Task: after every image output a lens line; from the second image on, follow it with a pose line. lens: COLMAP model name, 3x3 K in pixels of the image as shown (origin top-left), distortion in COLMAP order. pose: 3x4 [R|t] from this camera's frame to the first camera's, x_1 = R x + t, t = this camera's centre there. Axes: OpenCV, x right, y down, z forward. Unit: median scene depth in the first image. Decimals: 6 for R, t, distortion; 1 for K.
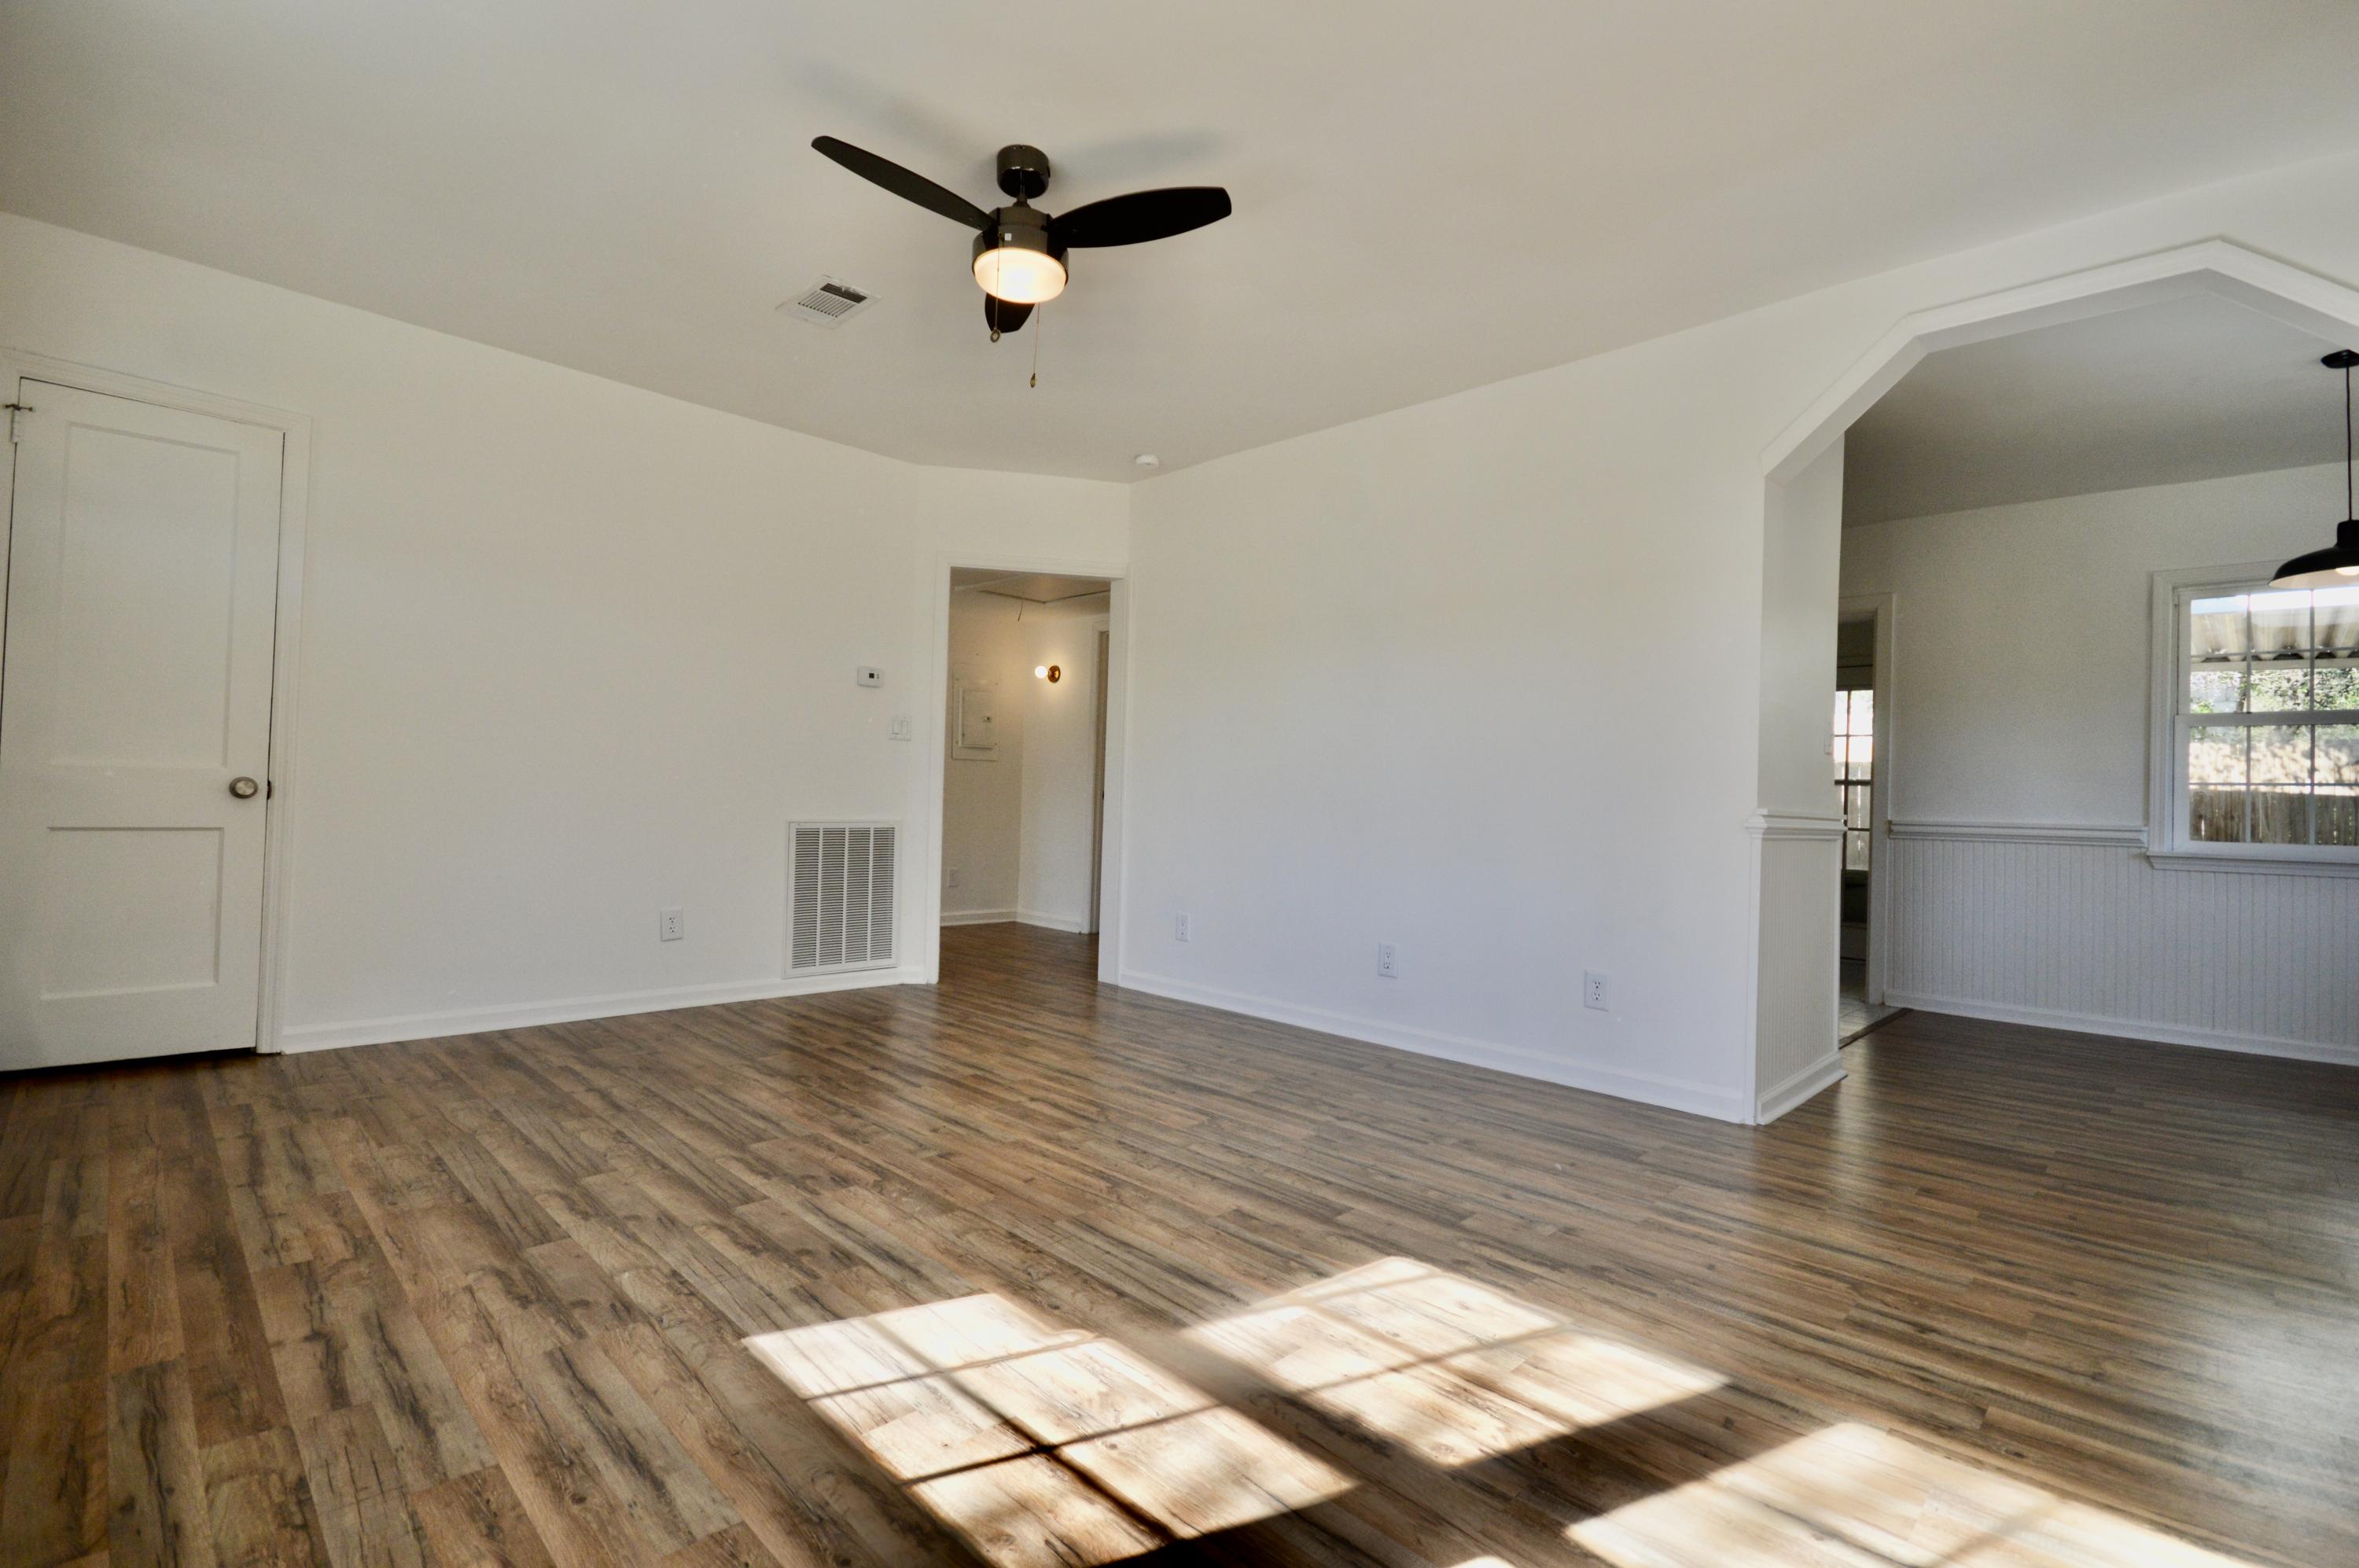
lens RADIAL K [[1040.0, 0, 1172.9], [0, 1040.0, 779.8], [0, 0, 1]] dist [0.015797, -0.018291]
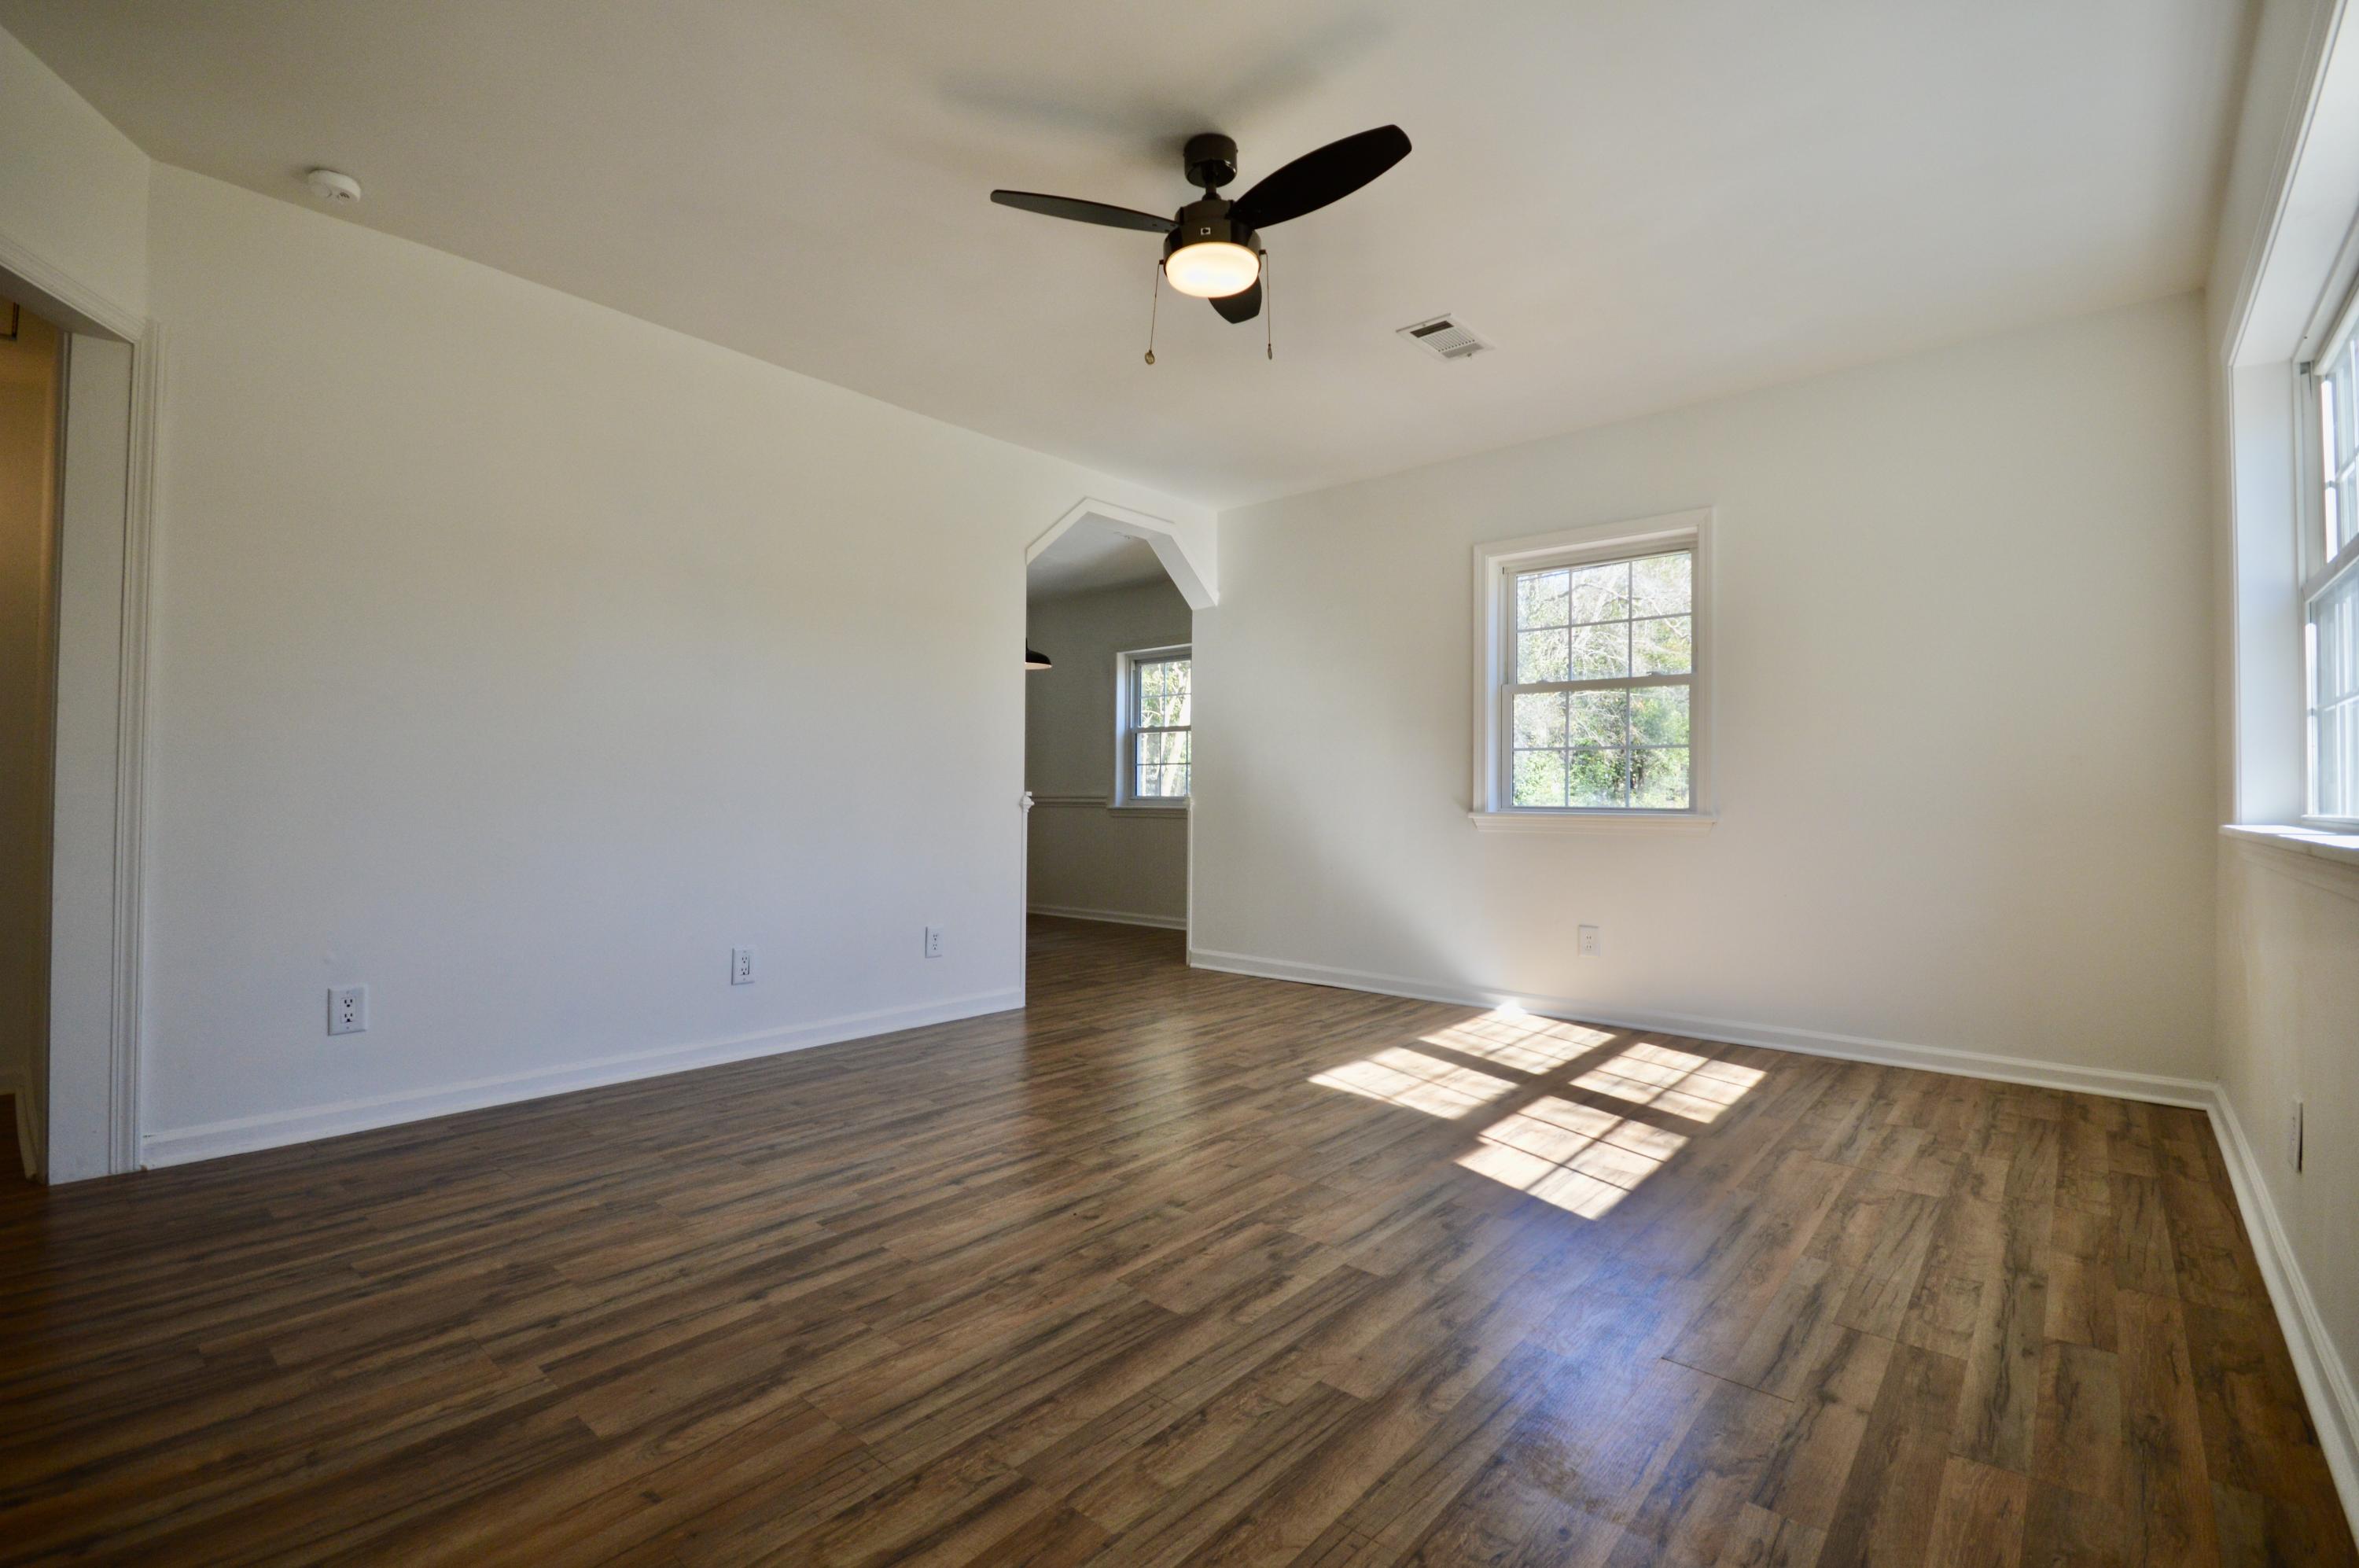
lens RADIAL K [[1040.0, 0, 1172.9], [0, 1040.0, 779.8], [0, 0, 1]] dist [0.015797, -0.018291]
pose [[-0.059619, -0.015942, 0.998094, -1.587599], [-0.028378, 0.999495, 0.014270, -0.024205], [-0.997818, -0.027473, -0.060041, 1.529322]]
